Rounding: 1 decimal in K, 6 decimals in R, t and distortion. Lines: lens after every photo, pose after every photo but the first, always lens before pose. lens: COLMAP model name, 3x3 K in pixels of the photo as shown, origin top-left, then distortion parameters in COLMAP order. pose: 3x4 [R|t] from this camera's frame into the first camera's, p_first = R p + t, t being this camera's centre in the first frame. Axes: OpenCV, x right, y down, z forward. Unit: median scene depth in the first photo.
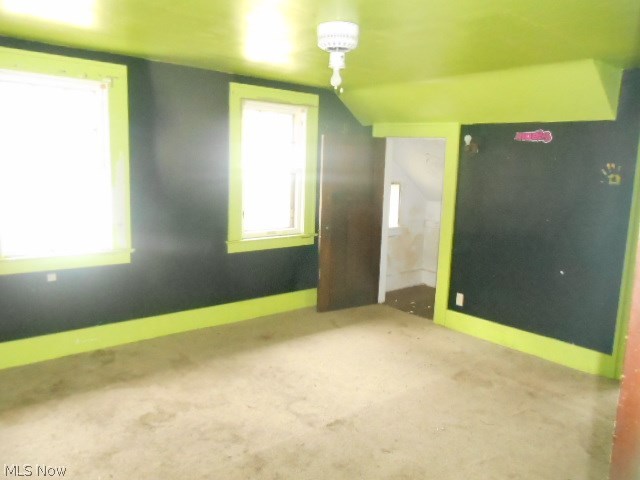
lens RADIAL K [[508.4, 0, 320.1], [0, 508.4, 240.1], [0, 0, 1]] dist [0.018229, 0.007143]
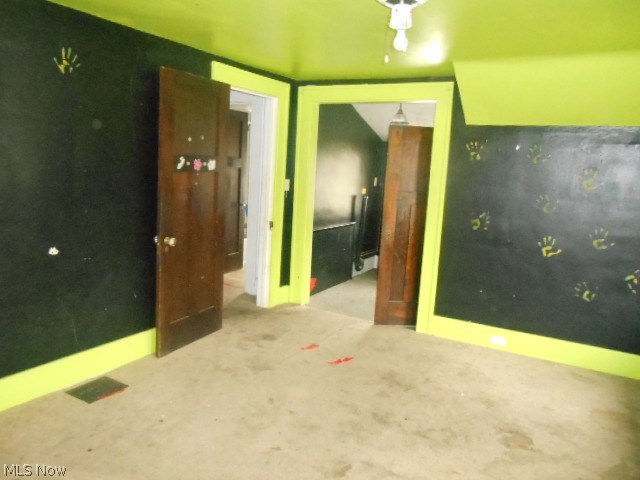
lens RADIAL K [[508.4, 0, 320.2], [0, 508.4, 239.8], [0, 0, 1]] dist [0.018229, 0.007143]
pose [[-0.938632, -0.046310, -0.341796, 0.383863], [-0.145920, 0.951215, 0.271842, -0.223349], [0.312532, 0.305035, -0.899598, 1.712298]]
